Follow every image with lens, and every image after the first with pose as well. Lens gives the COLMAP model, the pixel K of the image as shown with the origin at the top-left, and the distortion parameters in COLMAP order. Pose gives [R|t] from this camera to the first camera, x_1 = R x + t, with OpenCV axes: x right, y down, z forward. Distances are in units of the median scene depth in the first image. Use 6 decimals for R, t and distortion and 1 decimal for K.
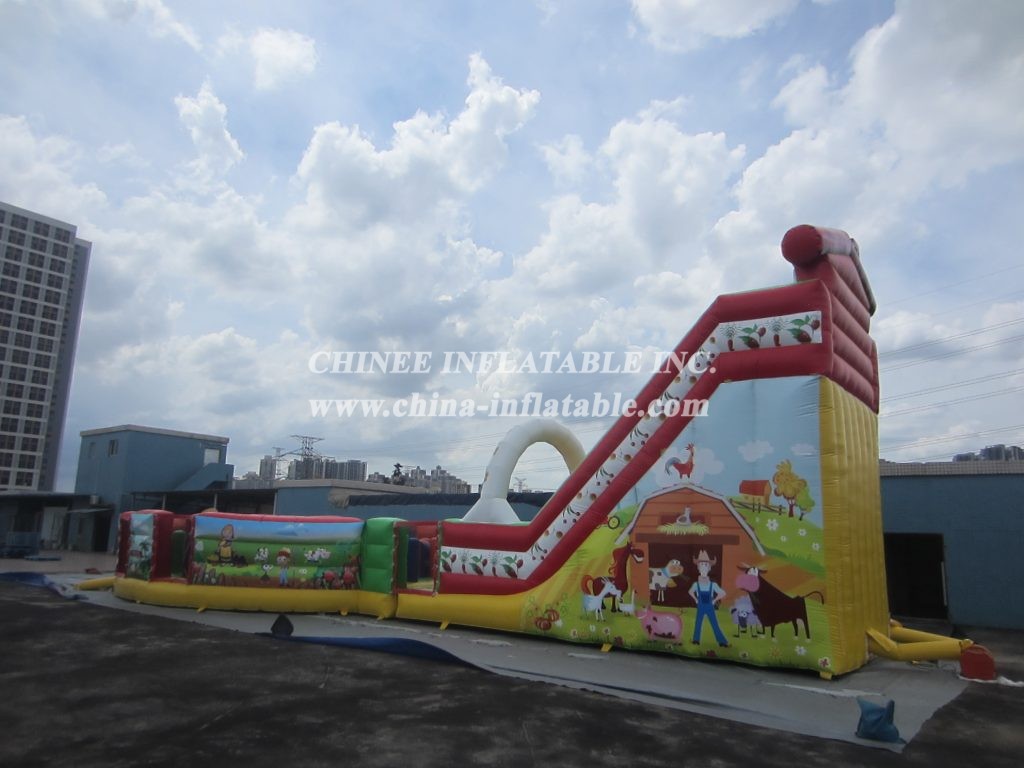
lens RADIAL K [[724.0, 0, 508.7], [0, 724.0, 398.3], [0, 0, 1]] dist [0.000141, 0.003566]
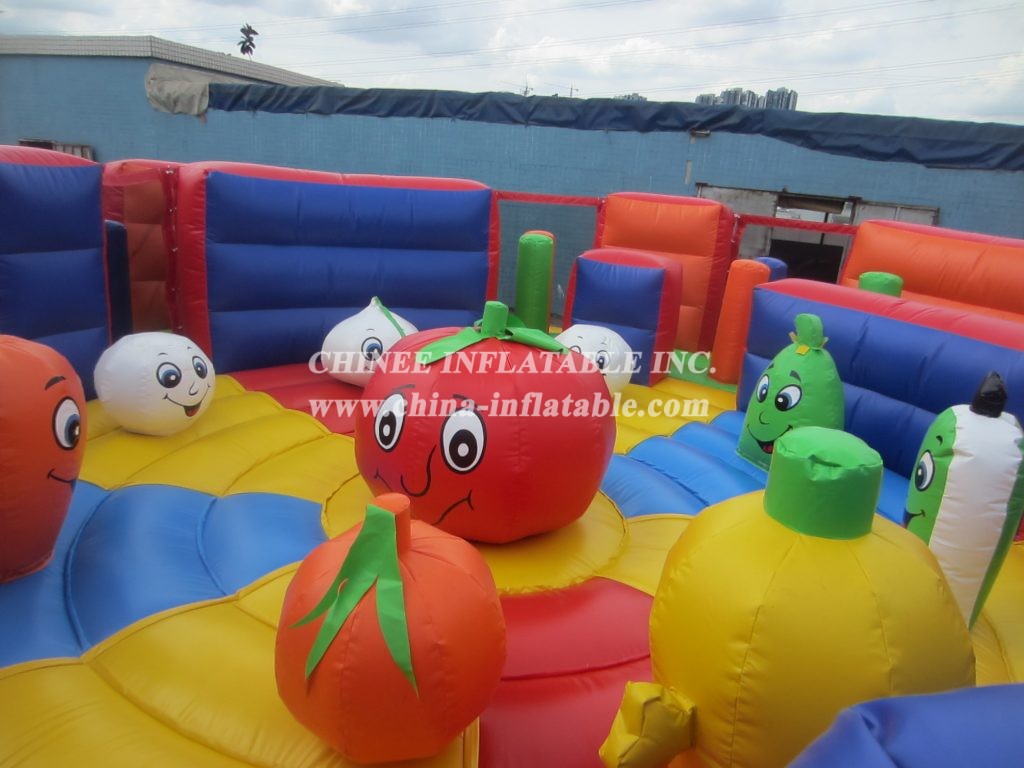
lens RADIAL K [[719.1, 0, 515.8], [0, 719.1, 382.0], [0, 0, 1]] dist [-0.000736, -0.052963]
pose [[0.943954, -0.051805, 0.325985, -0.500276], [-0.108008, 0.884758, 0.453363, 0.216130], [-0.311904, -0.463163, 0.829576, 1.409897]]
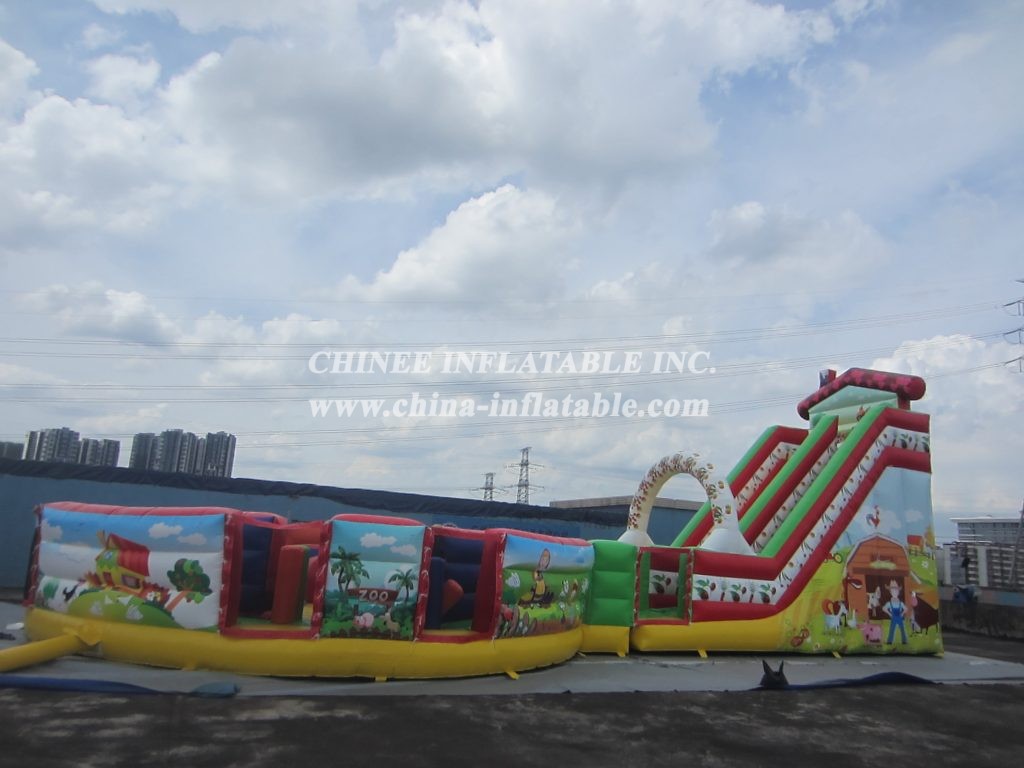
lens RADIAL K [[724.0, 0, 508.7], [0, 724.0, 398.3], [0, 0, 1]] dist [0.000141, 0.003566]
pose [[0.499388, 0.176410, 0.848228, -1.289123], [-0.207403, 0.974925, -0.080653, 0.115936], [-0.841187, -0.135647, 0.523454, 0.835955]]
